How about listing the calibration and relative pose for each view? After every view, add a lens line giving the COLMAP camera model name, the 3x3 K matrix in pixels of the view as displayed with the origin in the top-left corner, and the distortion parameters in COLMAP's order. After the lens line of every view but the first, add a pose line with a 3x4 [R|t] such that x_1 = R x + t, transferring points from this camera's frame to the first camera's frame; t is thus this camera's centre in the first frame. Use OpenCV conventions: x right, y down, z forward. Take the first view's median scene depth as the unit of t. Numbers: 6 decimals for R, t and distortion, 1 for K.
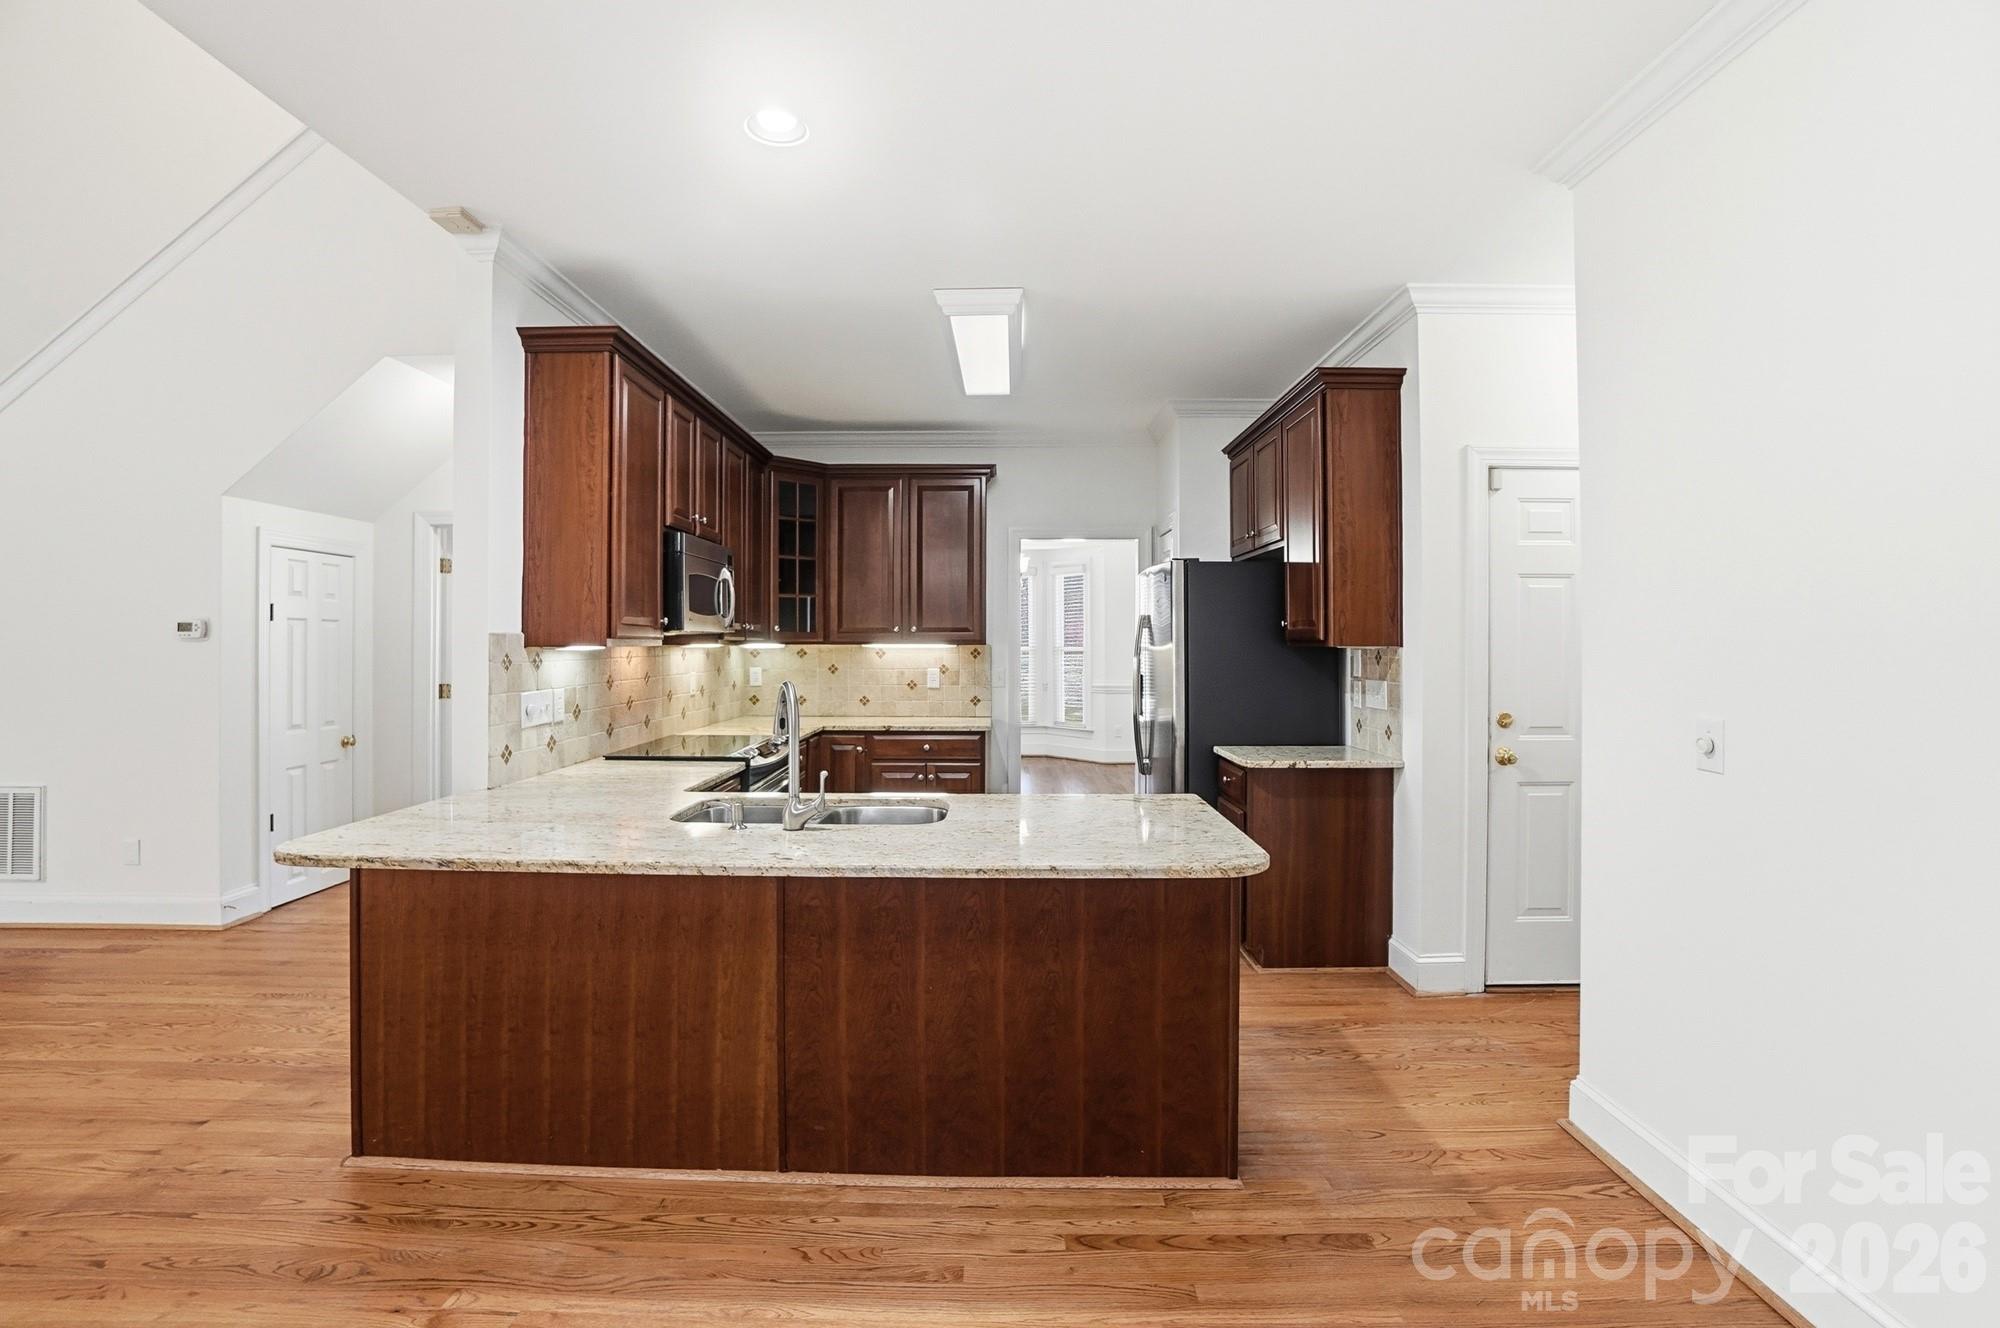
lens RADIAL K [[914.4, 0, 989.8], [0, 914.4, 637.3], [0, 0, 1]] dist [-0.062781, 0.023518]
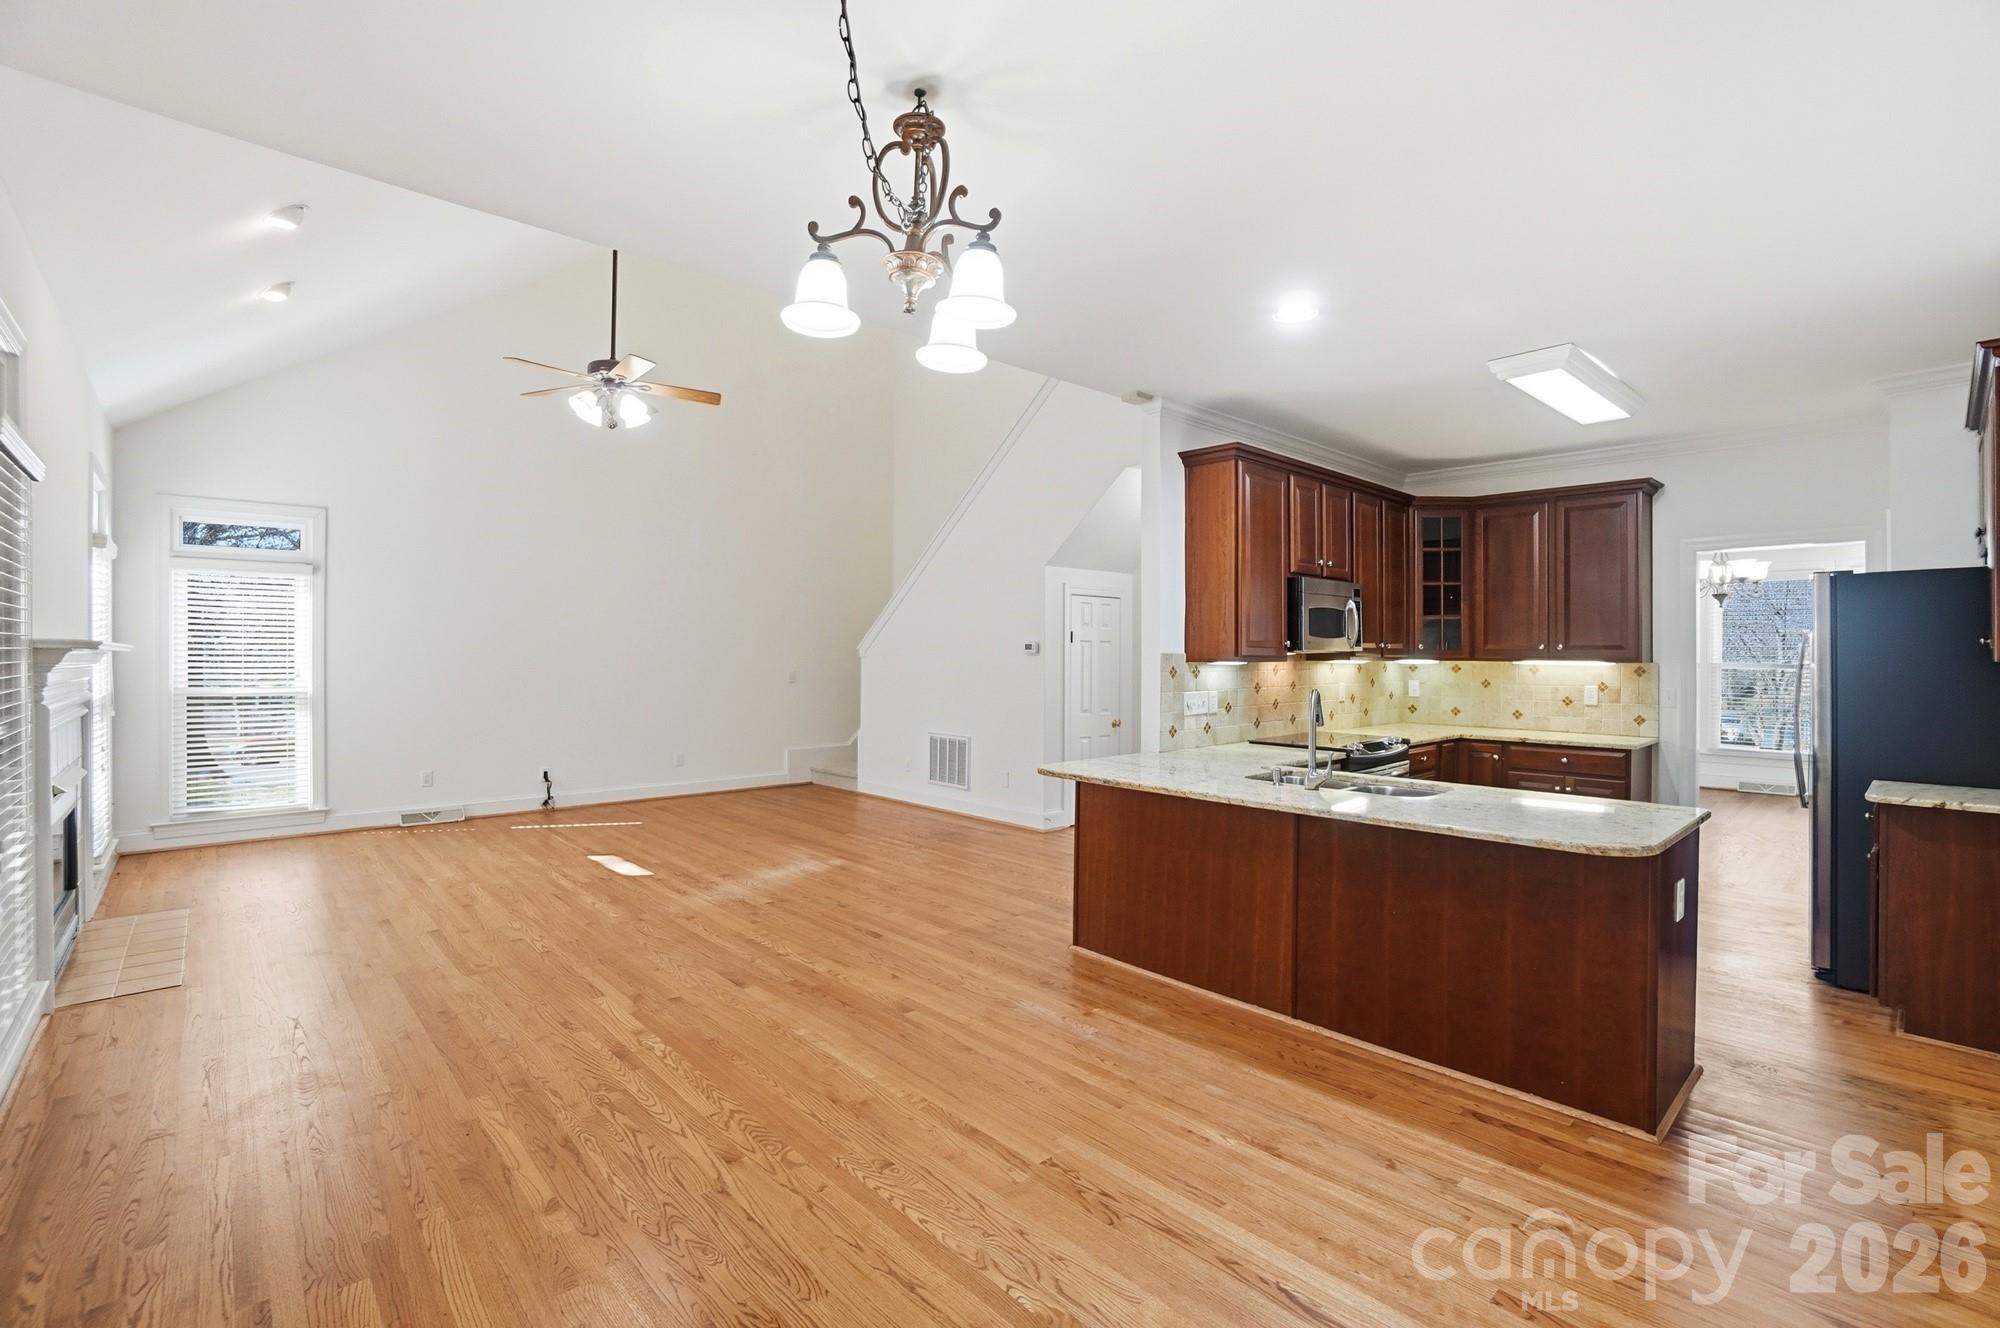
lens RADIAL K [[896.0, 0, 994.8], [0, 896.0, 650.1], [0, 0, 1]] dist [-0.063800, 0.024101]
pose [[0.685047, 0.001035, -0.728498, 0.324209], [-0.000494, 0.999999, 0.000957, -0.009611], [0.728499, -0.000296, 0.685047, -0.239090]]
